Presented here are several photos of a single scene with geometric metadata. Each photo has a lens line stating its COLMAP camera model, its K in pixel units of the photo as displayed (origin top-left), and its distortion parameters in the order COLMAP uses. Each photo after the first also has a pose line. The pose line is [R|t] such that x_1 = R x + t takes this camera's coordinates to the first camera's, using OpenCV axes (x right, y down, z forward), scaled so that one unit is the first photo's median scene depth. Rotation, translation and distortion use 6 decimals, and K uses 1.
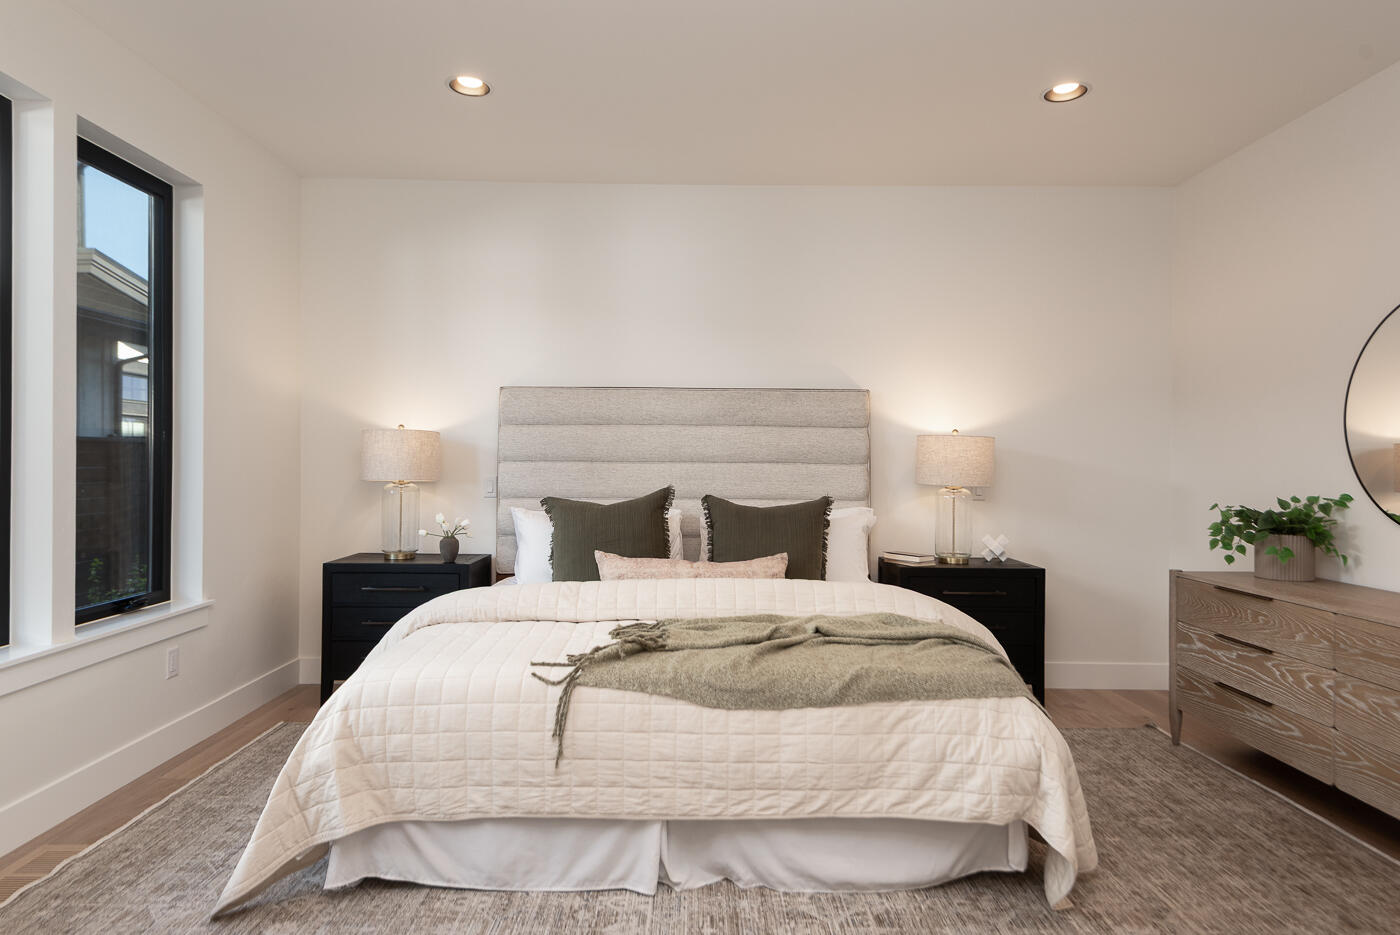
lens RADIAL K [[807.1, 0, 697.4], [0, 807.1, 471.3], [0, 0, 1]] dist [0.032226, -0.000205]
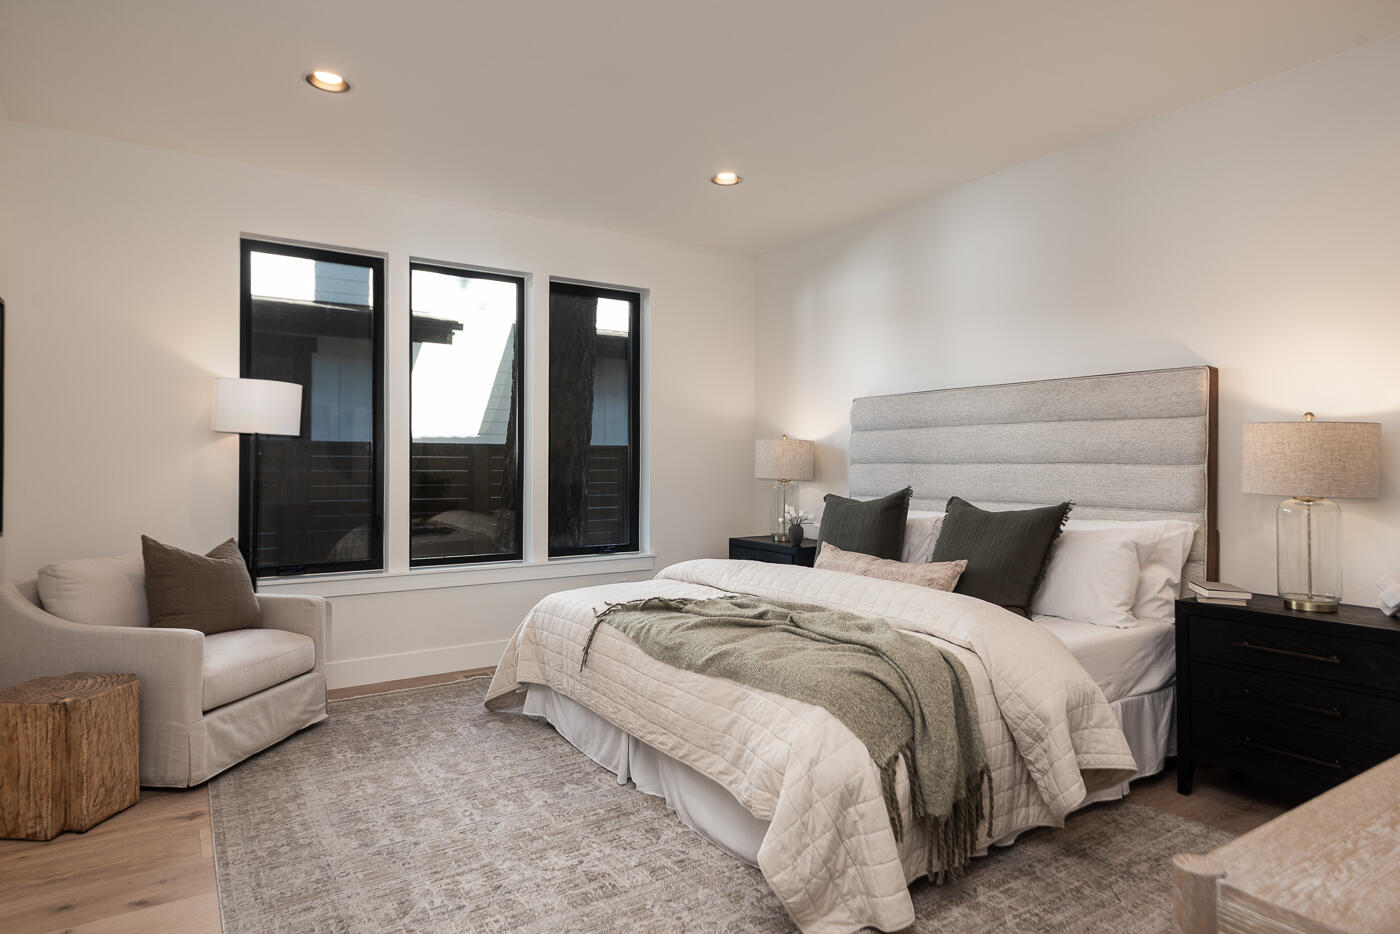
lens RADIAL K [[807.1, 0, 697.4], [0, 807.1, 452.3], [0, 0, 1]] dist [0.032226, -0.000205]
pose [[0.542470, -0.017595, -0.839891, 0.640893], [-0.006912, 0.999653, -0.025406, 0.002670], [0.840047, 0.019588, 0.542160, 0.205685]]
